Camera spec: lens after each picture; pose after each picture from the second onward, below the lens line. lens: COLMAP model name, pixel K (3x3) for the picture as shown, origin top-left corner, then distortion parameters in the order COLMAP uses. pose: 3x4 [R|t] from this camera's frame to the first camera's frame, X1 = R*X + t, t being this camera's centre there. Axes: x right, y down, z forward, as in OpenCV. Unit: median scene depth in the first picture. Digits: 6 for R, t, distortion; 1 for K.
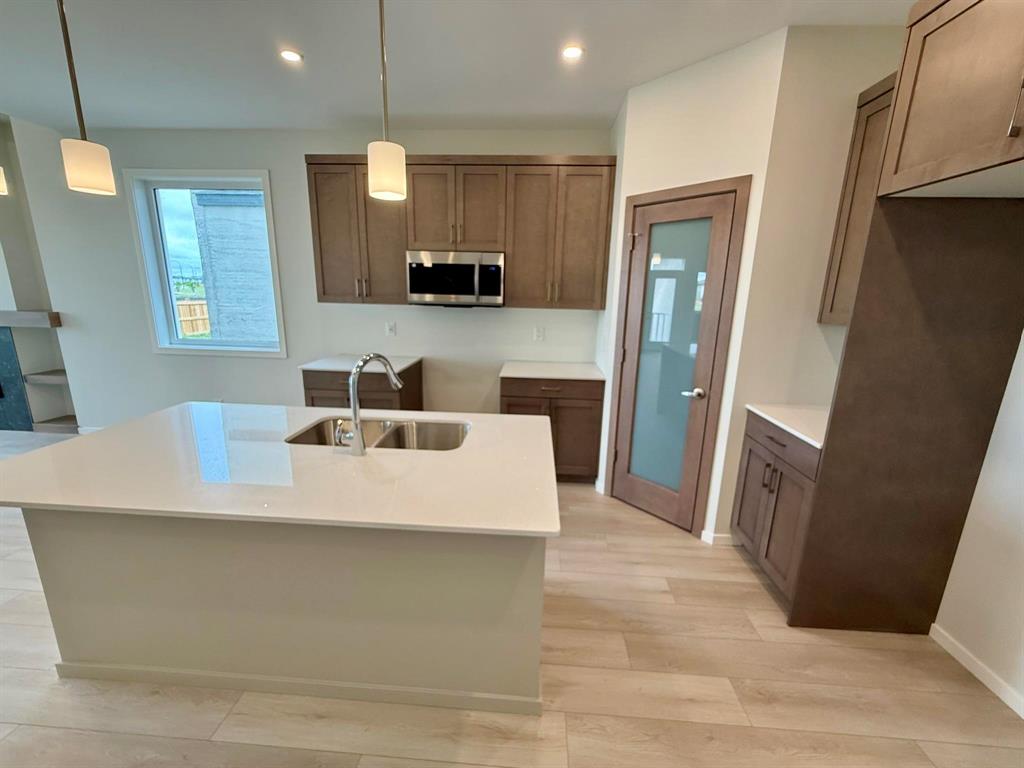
lens RADIAL K [[407.3, 0, 511.1], [0, 407.3, 385.4], [0, 0, 1]] dist [0.000526, -0.000262]
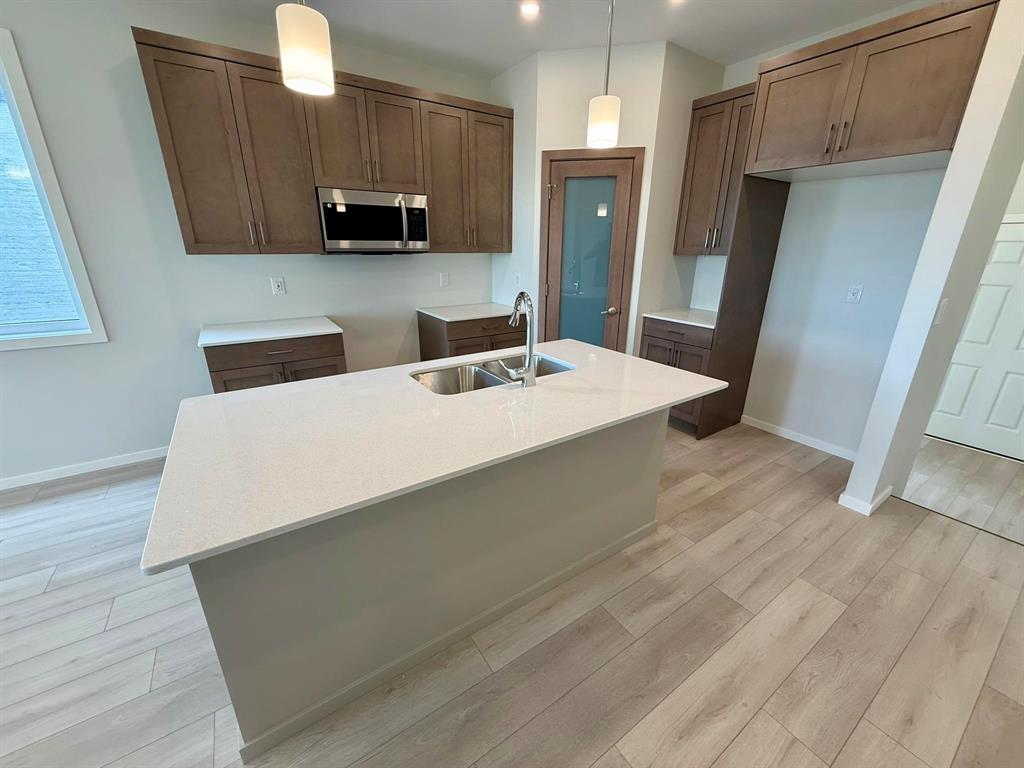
lens RADIAL K [[407.3, 0, 511.2], [0, 407.3, 384.0], [0, 0, 1]] dist [0.000526, -0.000262]
pose [[0.795541, -0.213432, 0.567064, -0.597497], [0.149018, 0.976078, 0.158318, -0.008687], [-0.587289, -0.041446, 0.808315, 0.080200]]
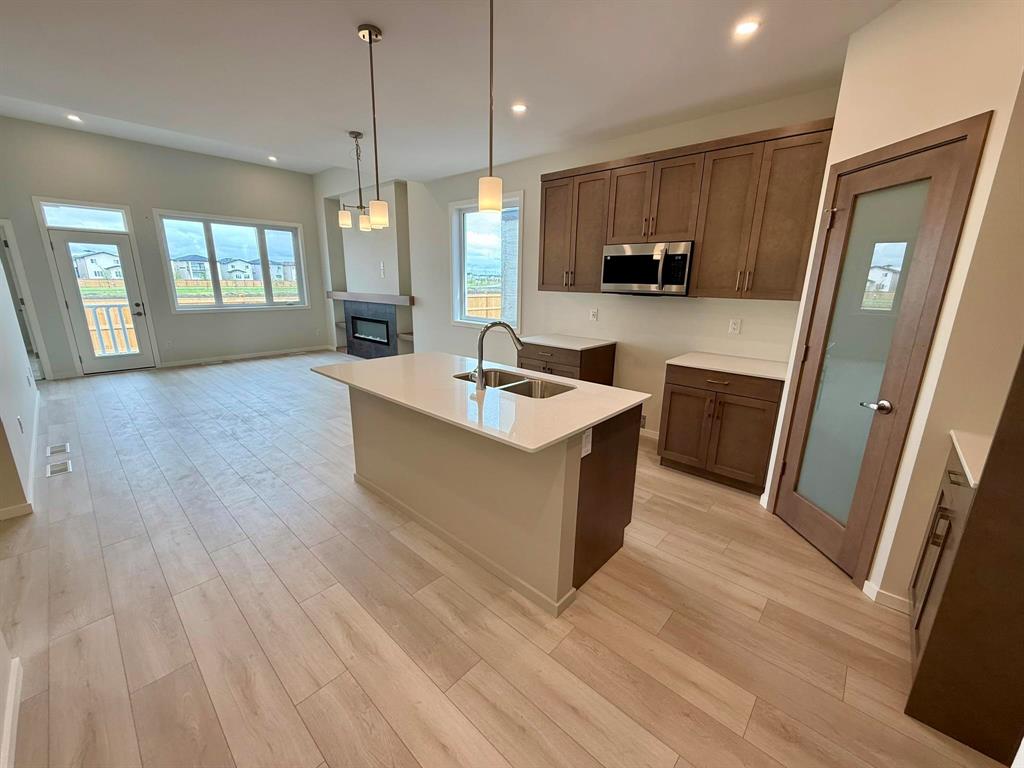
lens RADIAL K [[407.3, 0, 513.9], [0, 407.3, 384.8], [0, 0, 1]] dist [0.000526, -0.000262]
pose [[0.781764, 0.145456, -0.606372, 0.350080], [-0.140063, 0.988526, 0.056550, 0.031688], [0.607640, 0.040722, 0.793168, -0.052874]]
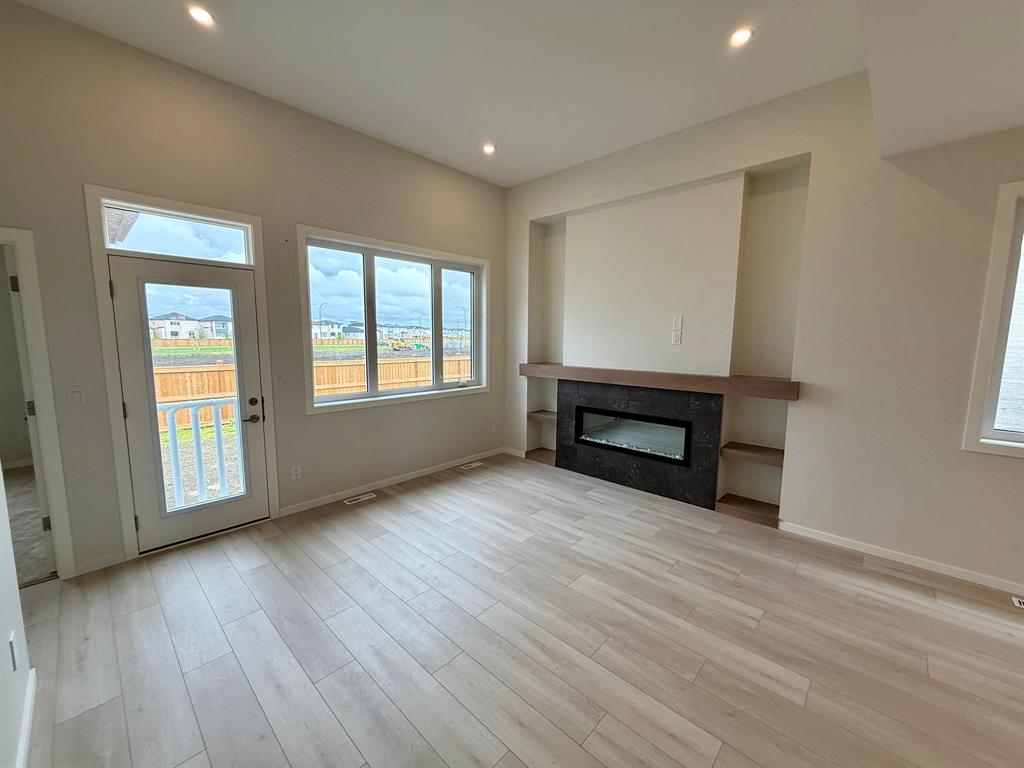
lens RADIAL K [[407.3, 0, 512.7], [0, 407.3, 385.7], [0, 0, 1]] dist [0.000526, -0.000262]
pose [[0.771299, 0.060153, -0.633624, -1.504193], [-0.135049, 0.988323, -0.070567, -0.053899], [0.621980, 0.139999, 0.770416, 0.014059]]
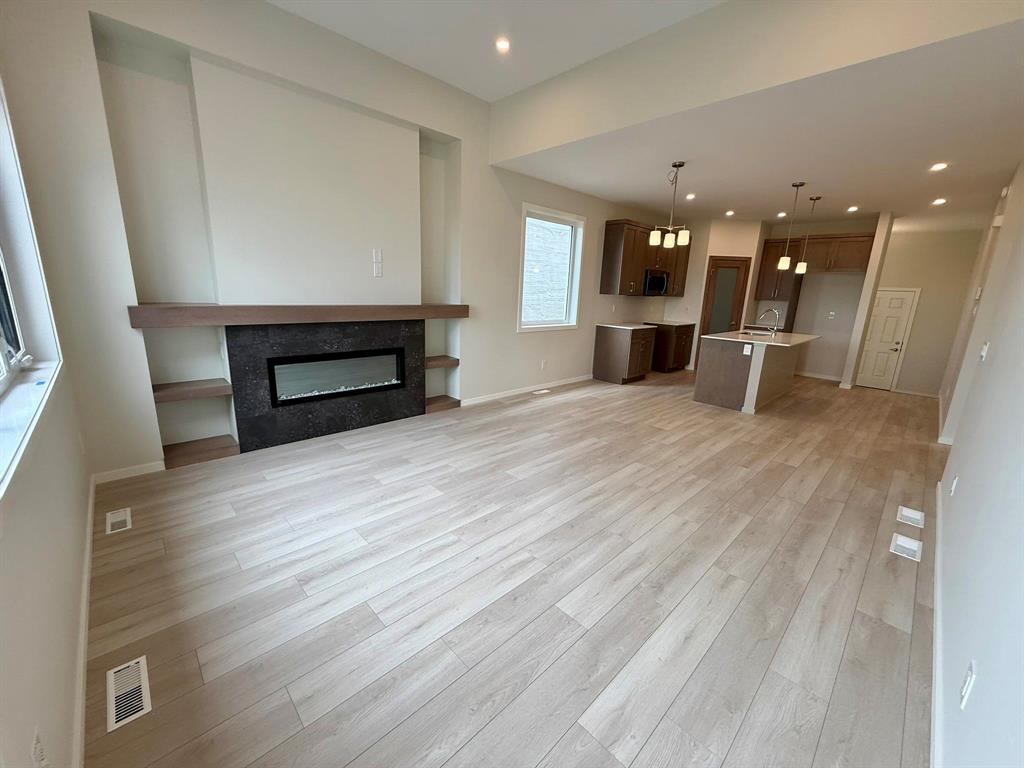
lens RADIAL K [[407.3, 0, 510.3], [0, 407.3, 384.1], [0, 0, 1]] dist [0.000526, -0.000262]
pose [[0.675508, -0.168214, 0.717909, -2.803030], [0.146398, 0.984844, 0.093008, -0.058457], [-0.722673, 0.042272, 0.689896, 0.101415]]
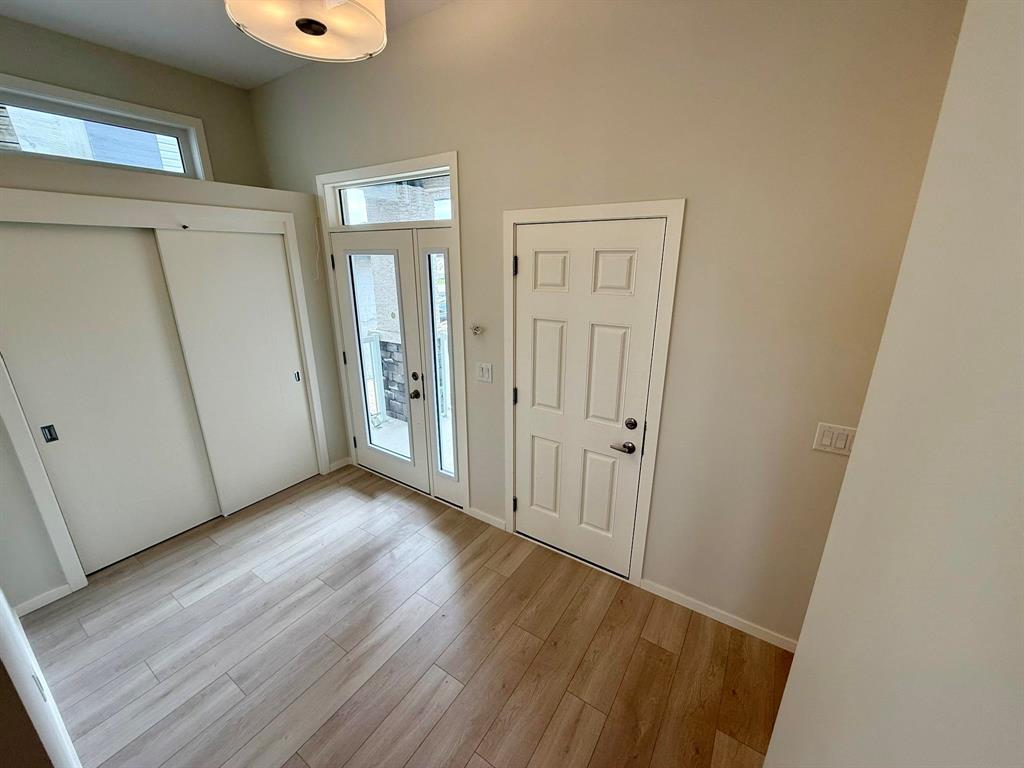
lens RADIAL K [[407.3, 0, 502.2], [0, 407.3, 378.0], [0, 0, 1]] dist [0.000526, -0.000262]
pose [[0.501372, -0.275205, 0.820298, 0.747241], [0.200076, 0.959247, 0.199534, 0.054938], [-0.841781, 0.064082, 0.536001, -0.128894]]
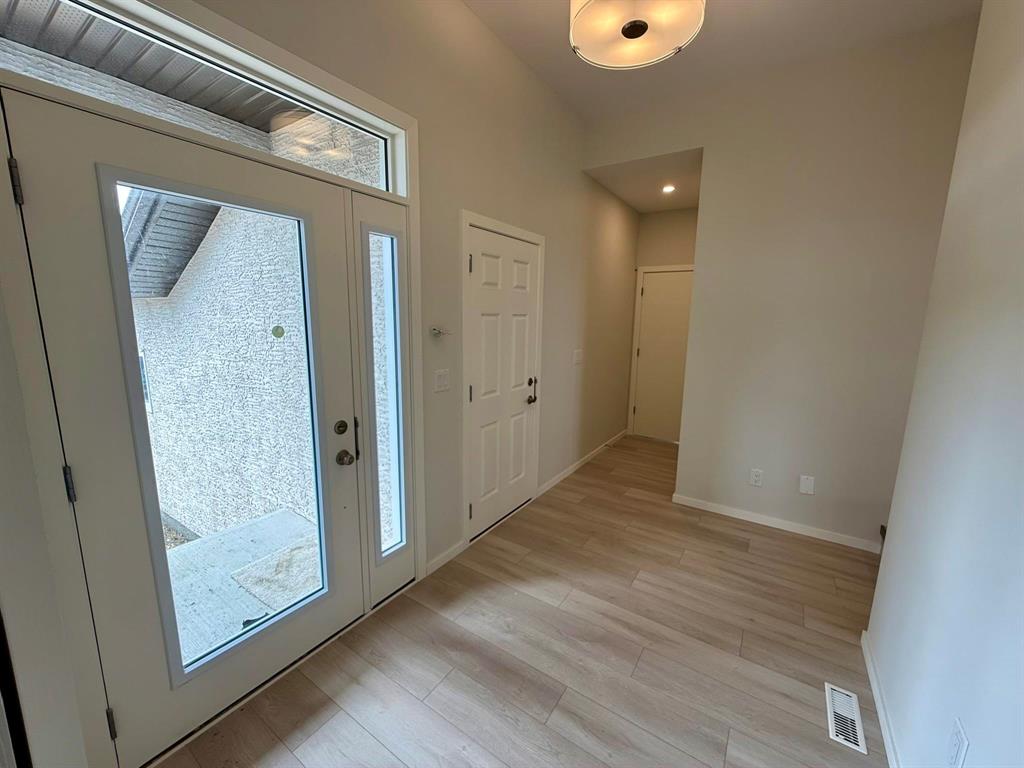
lens RADIAL K [[407.3, 0, 517.6], [0, 407.3, 383.0], [0, 0, 1]] dist [0.000526, -0.000262]
pose [[-0.866011, -0.113911, 0.486876, 0.979496], [0.077931, 0.931058, 0.356450, -0.062904], [-0.493914, 0.346633, -0.797430, 1.064266]]
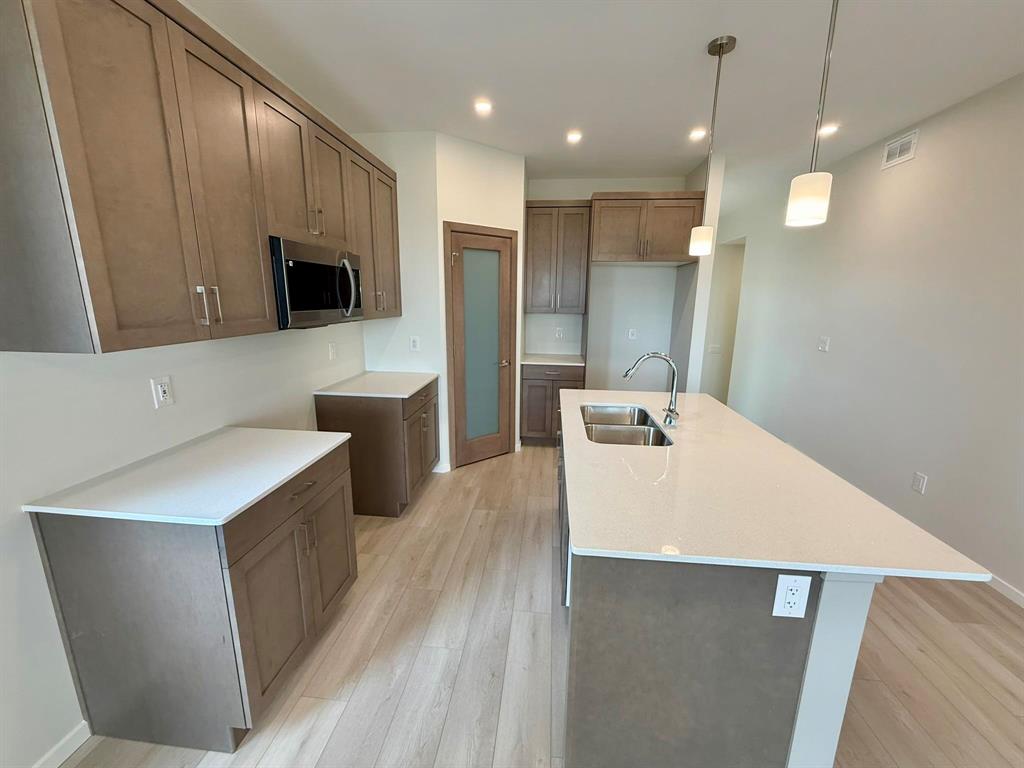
lens RADIAL K [[407.3, 0, 512.3], [0, 407.3, 383.8], [0, 0, 1]] dist [0.000526, -0.000262]
pose [[0.038685, -0.232485, 0.971830, -1.006699], [0.218523, 0.950986, 0.218799, -0.224762], [-0.975065, 0.203903, 0.087592, 0.799578]]
